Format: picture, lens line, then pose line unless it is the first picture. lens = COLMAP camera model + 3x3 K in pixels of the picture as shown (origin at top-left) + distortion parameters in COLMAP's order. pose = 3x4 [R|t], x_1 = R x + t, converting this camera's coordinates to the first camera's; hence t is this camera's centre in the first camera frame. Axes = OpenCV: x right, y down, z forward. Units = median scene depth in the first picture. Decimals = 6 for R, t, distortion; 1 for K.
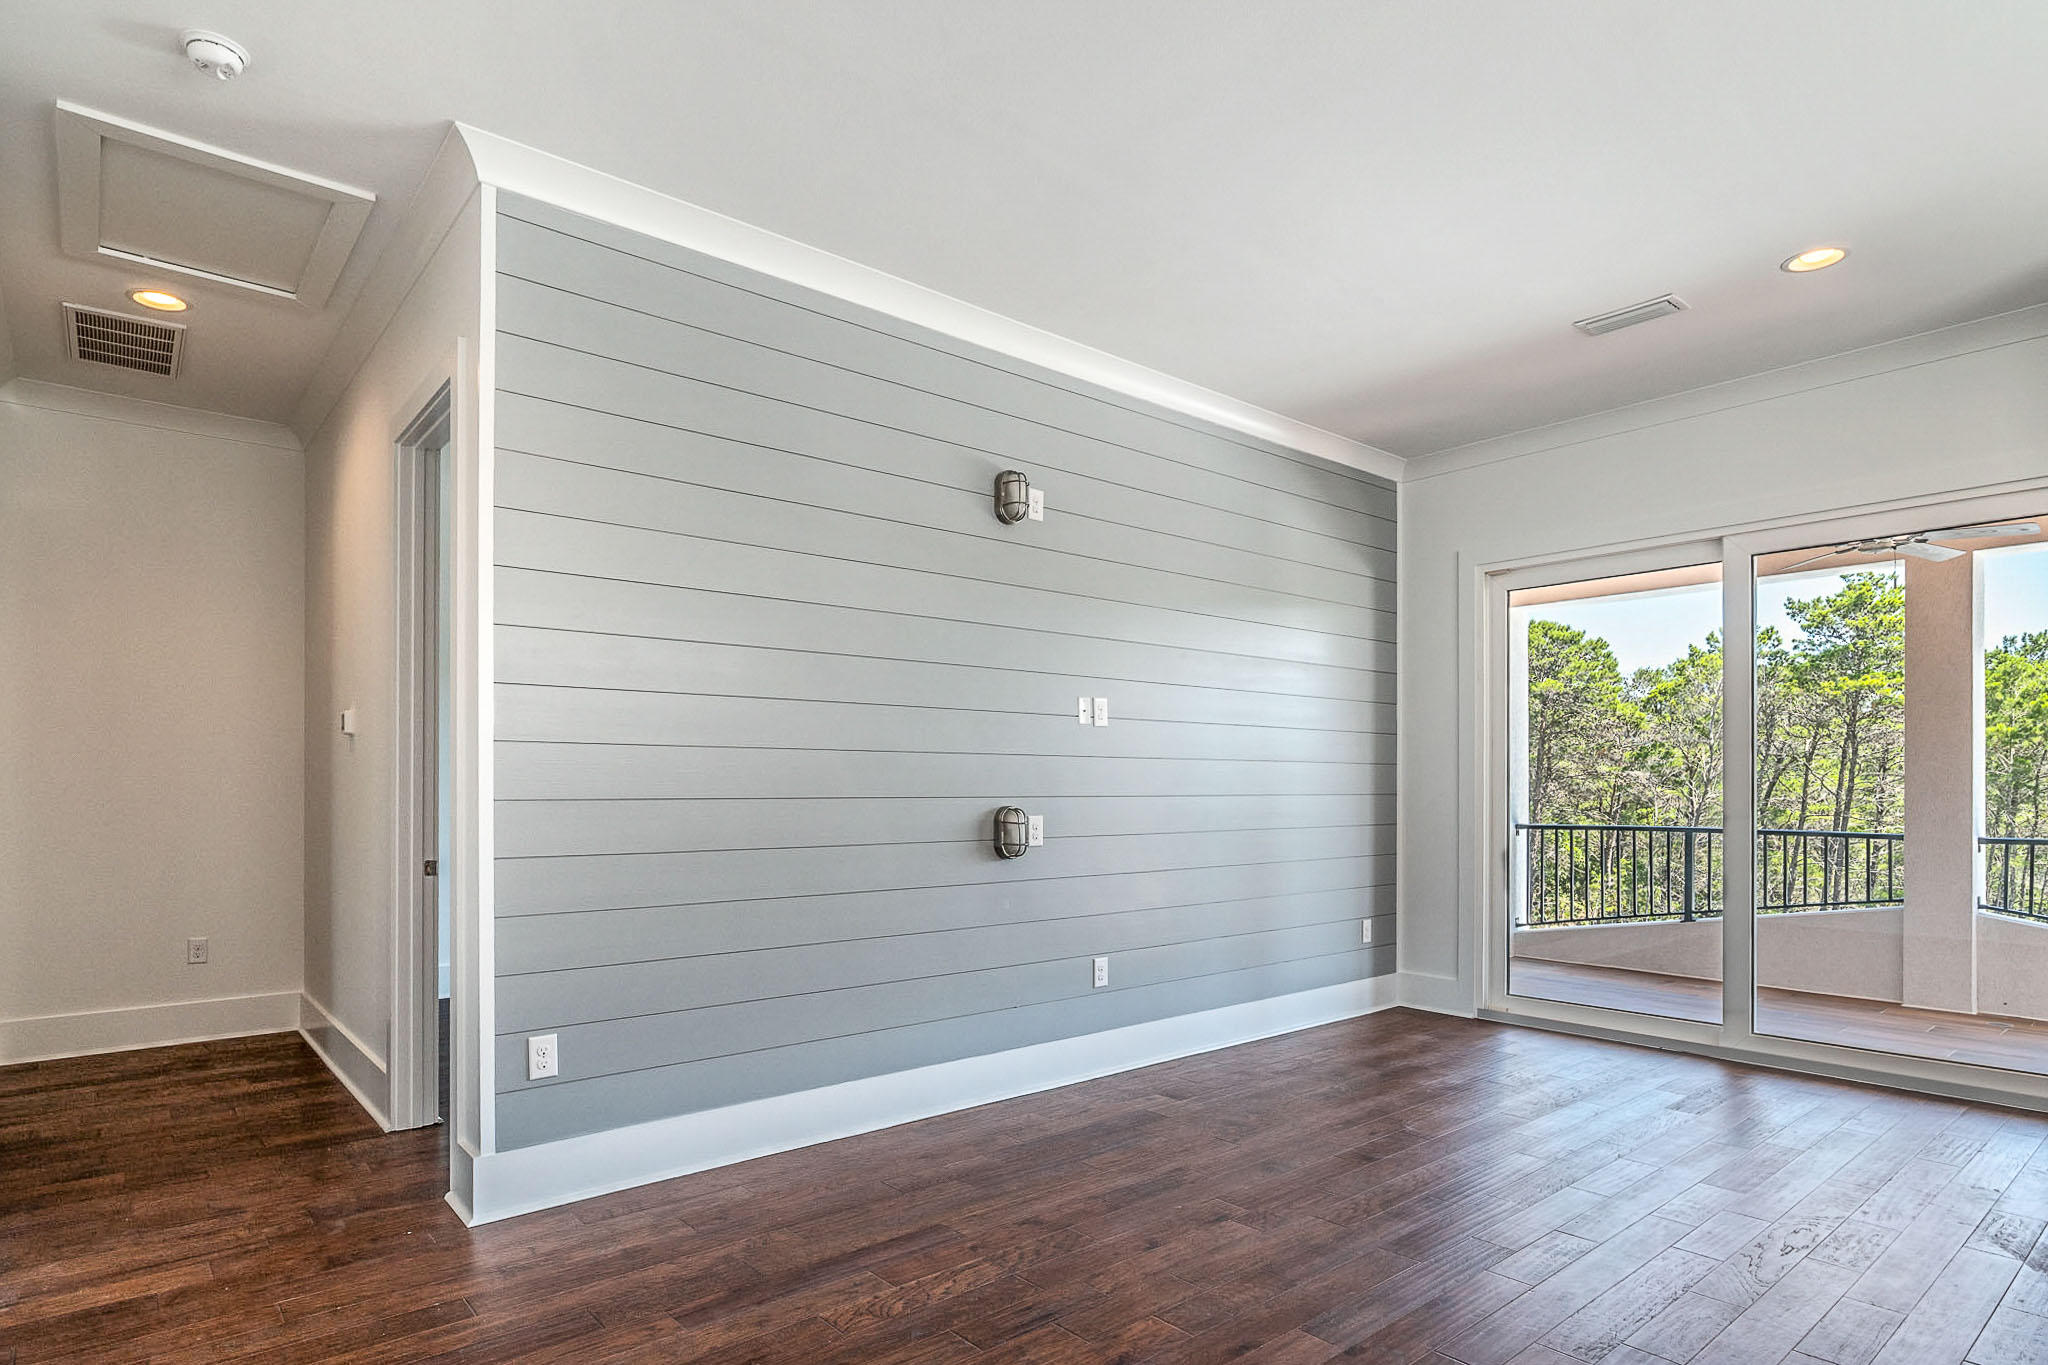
lens RADIAL K [[1103.9, 0, 1020.2], [0, 1103.9, 787.4], [0, 0, 1]] dist [-0.001546, -0.000134]
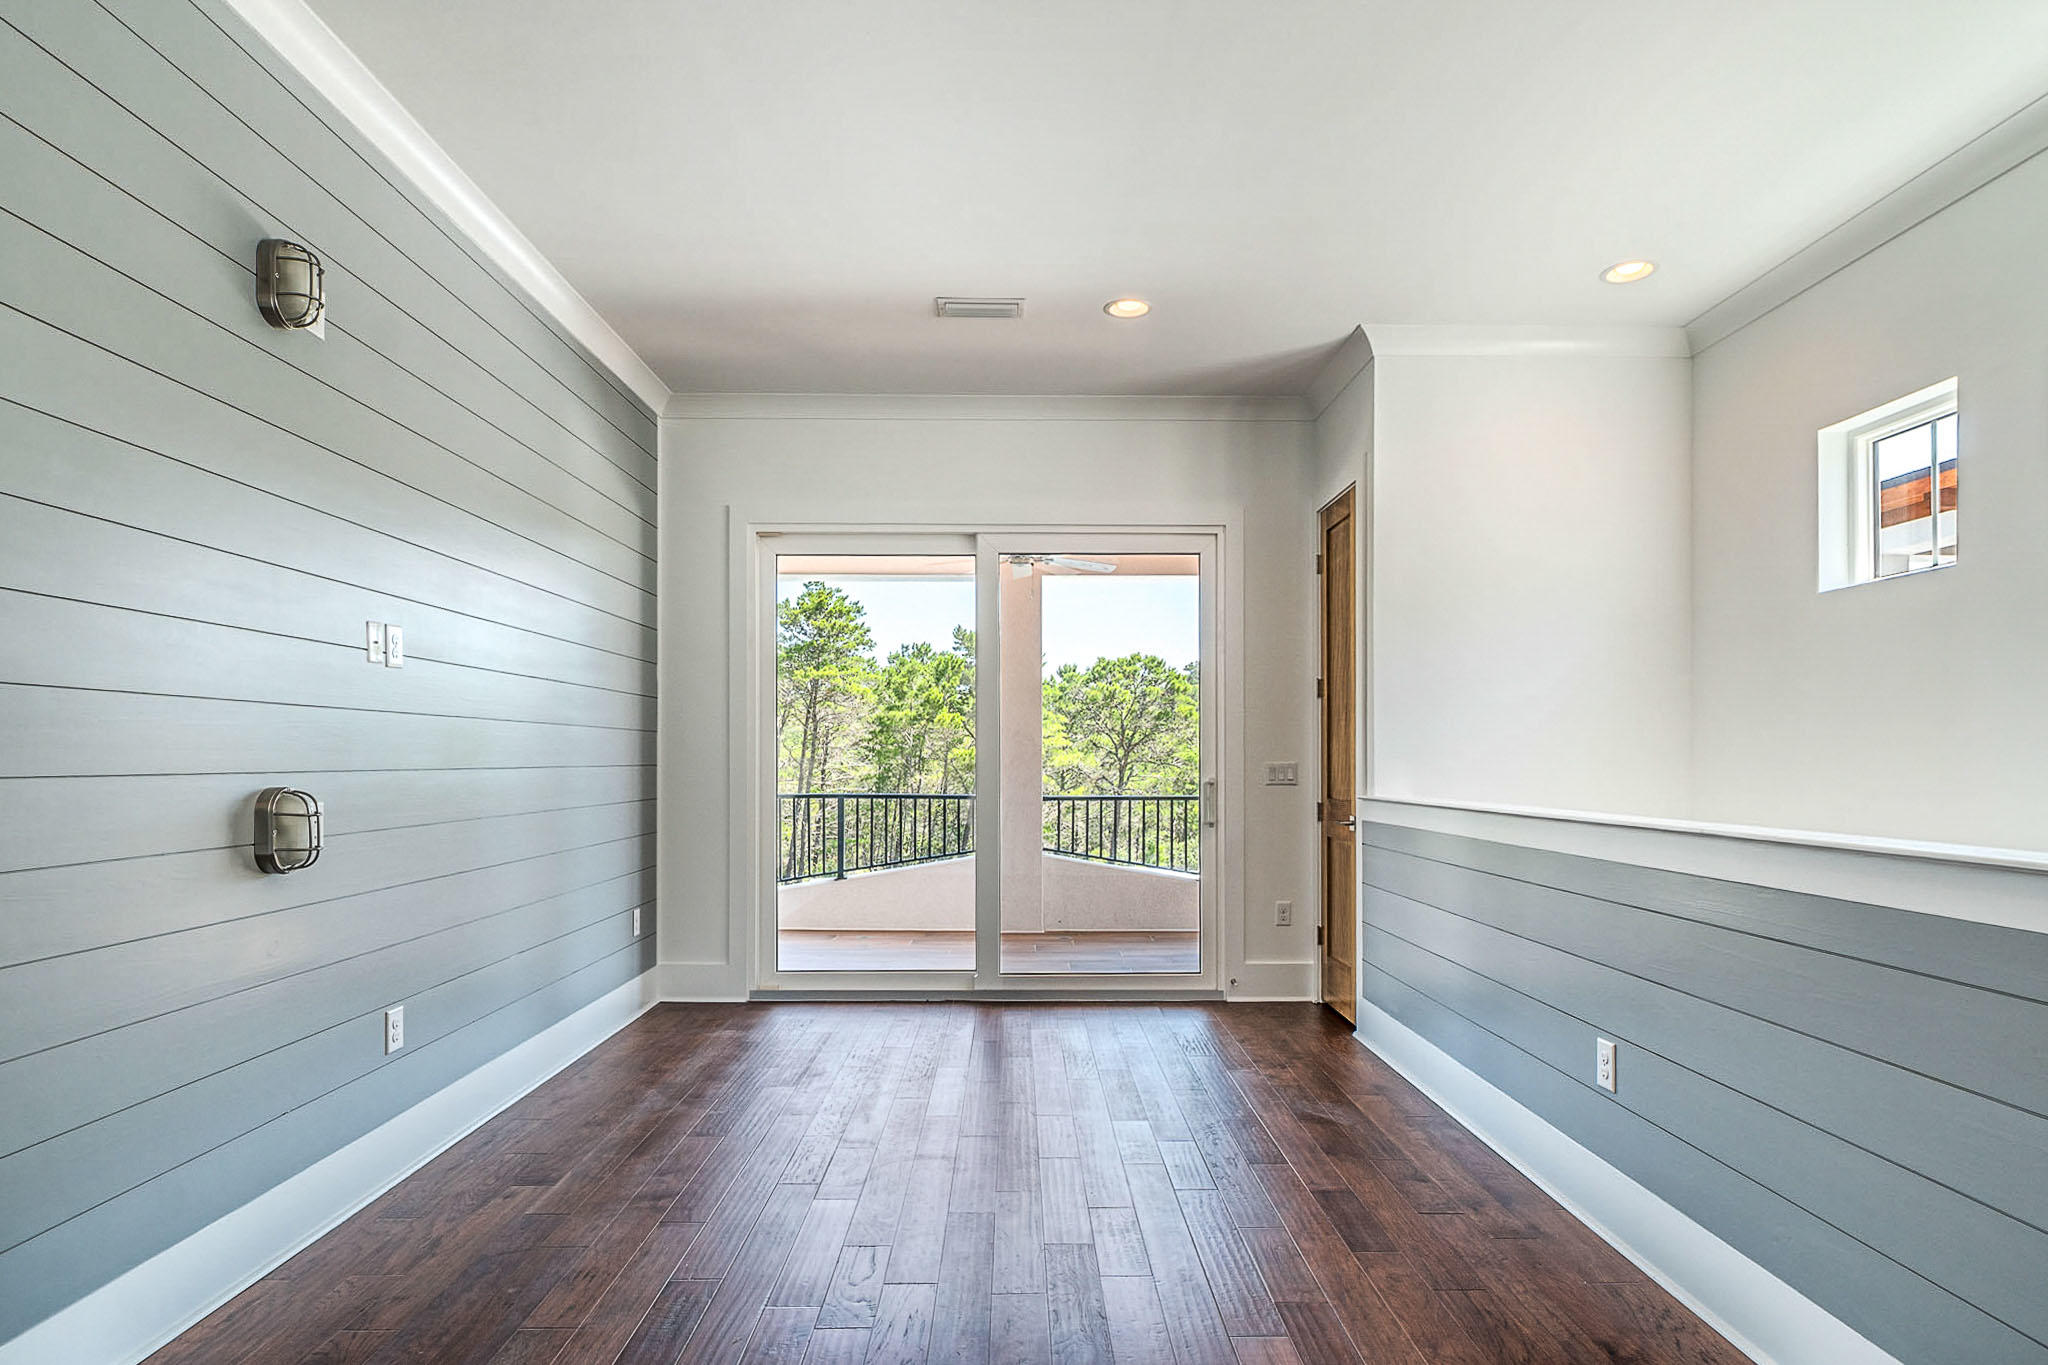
lens RADIAL K [[1093.6, 0, 1022.9], [0, 1093.6, 755.9], [0, 0, 1]] dist [0.000207, -0.000019]
pose [[0.639978, 0.001930, 0.768390, -0.163795], [-0.001063, 0.999998, -0.001626, -0.000143], [-0.768392, 0.000223, 0.639979, 0.227201]]
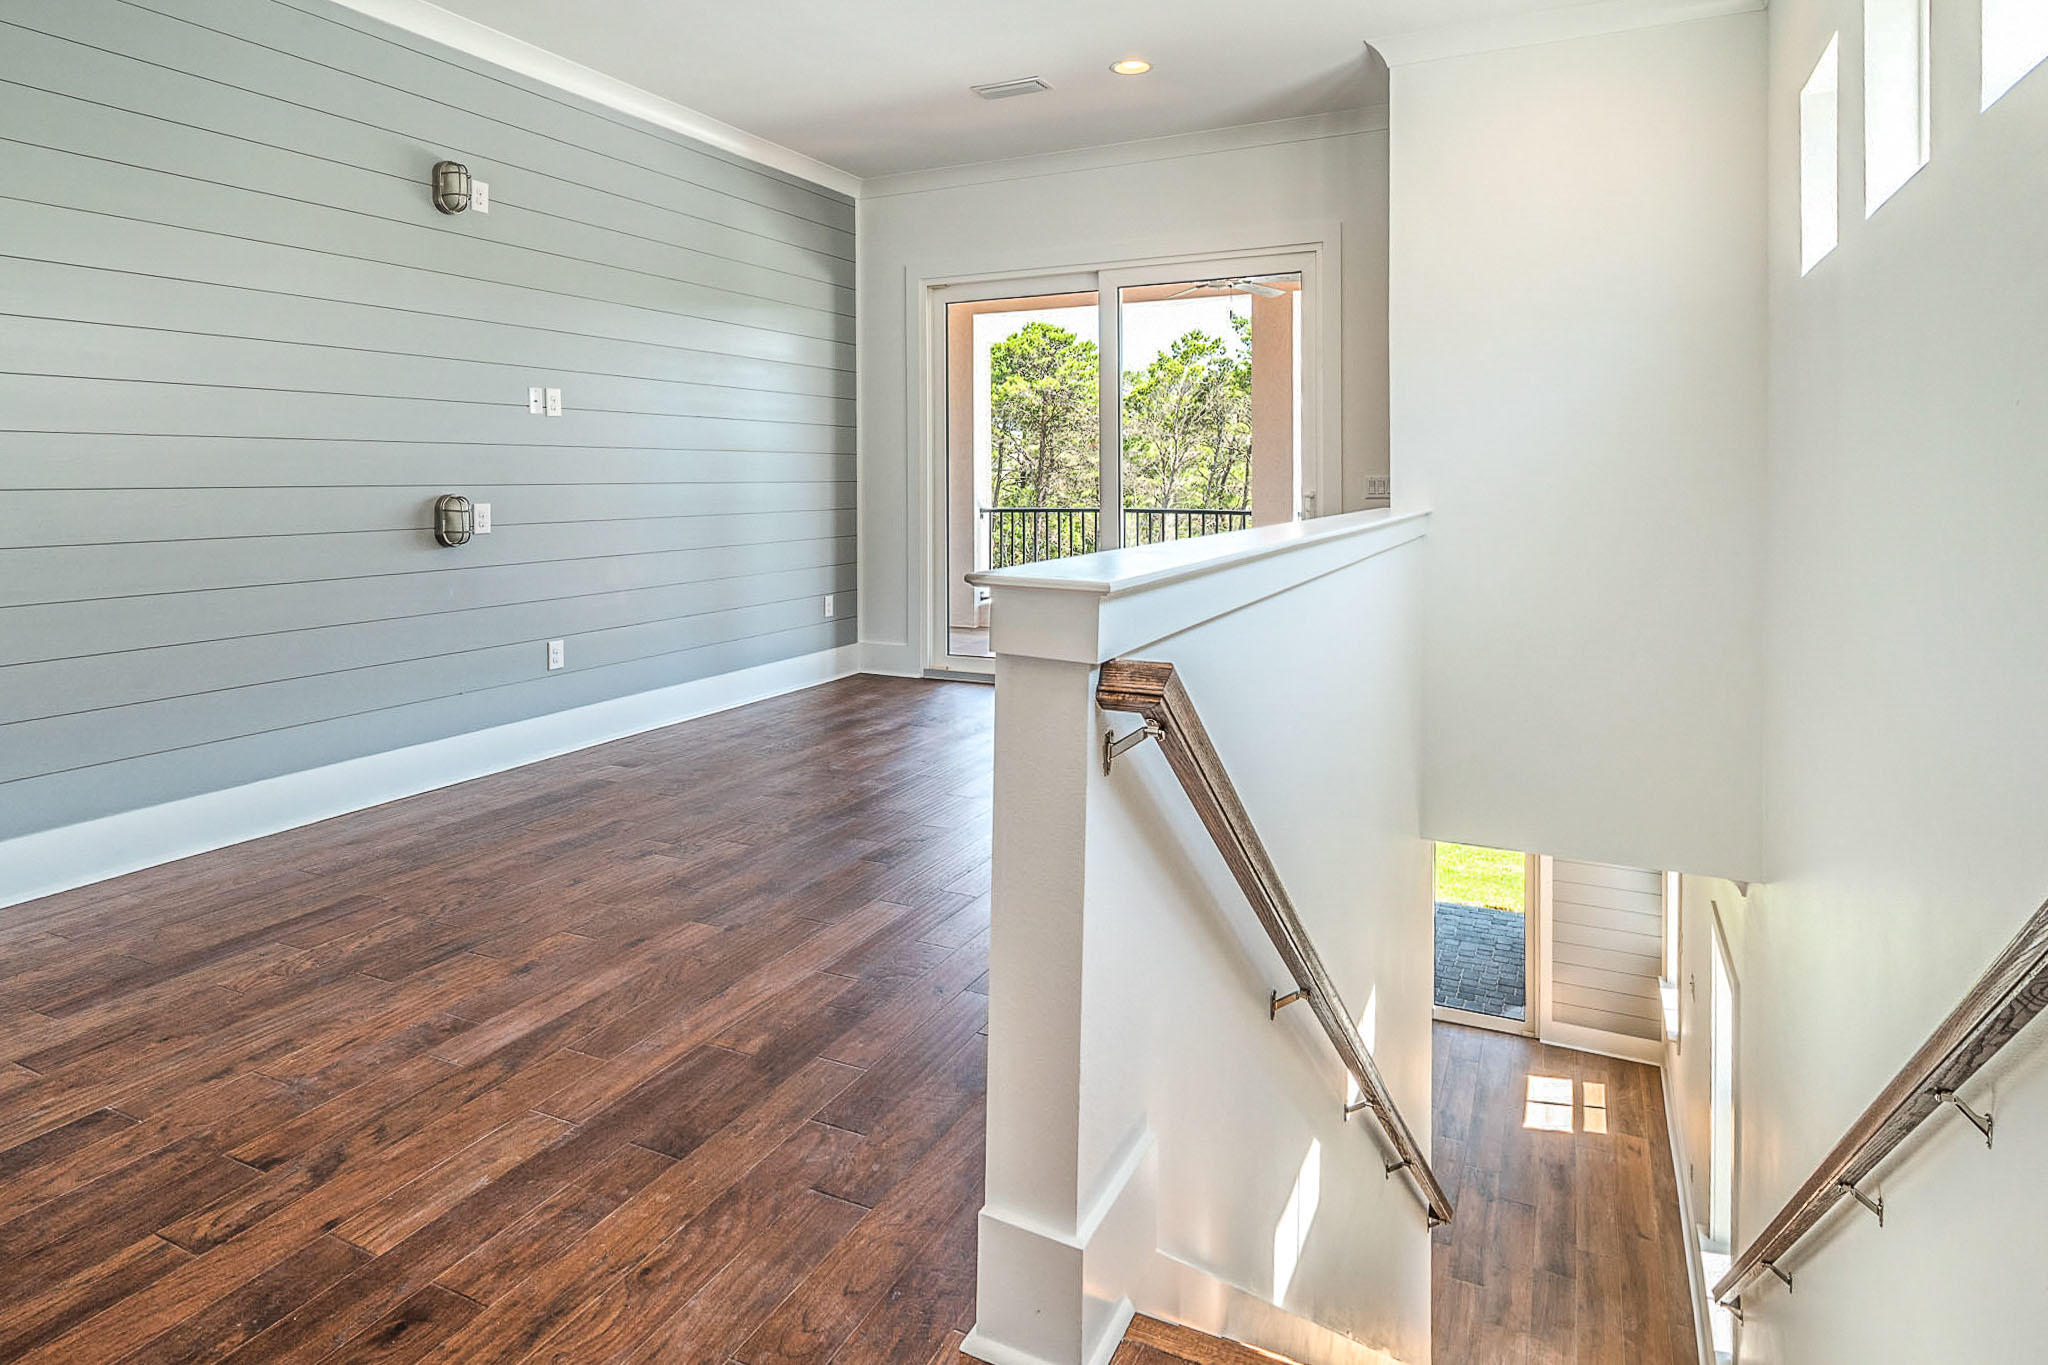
lens RADIAL K [[1142.9, 0, 1022.2], [0, 1142.9, 484.1], [0, 0, 1]] dist [-0.003282, -0.001151]
pose [[0.916465, -0.007993, 0.400036, 0.038767], [0.006249, 0.999964, 0.005664, 0.003747], [-0.400067, -0.002691, 0.916482, -0.126111]]
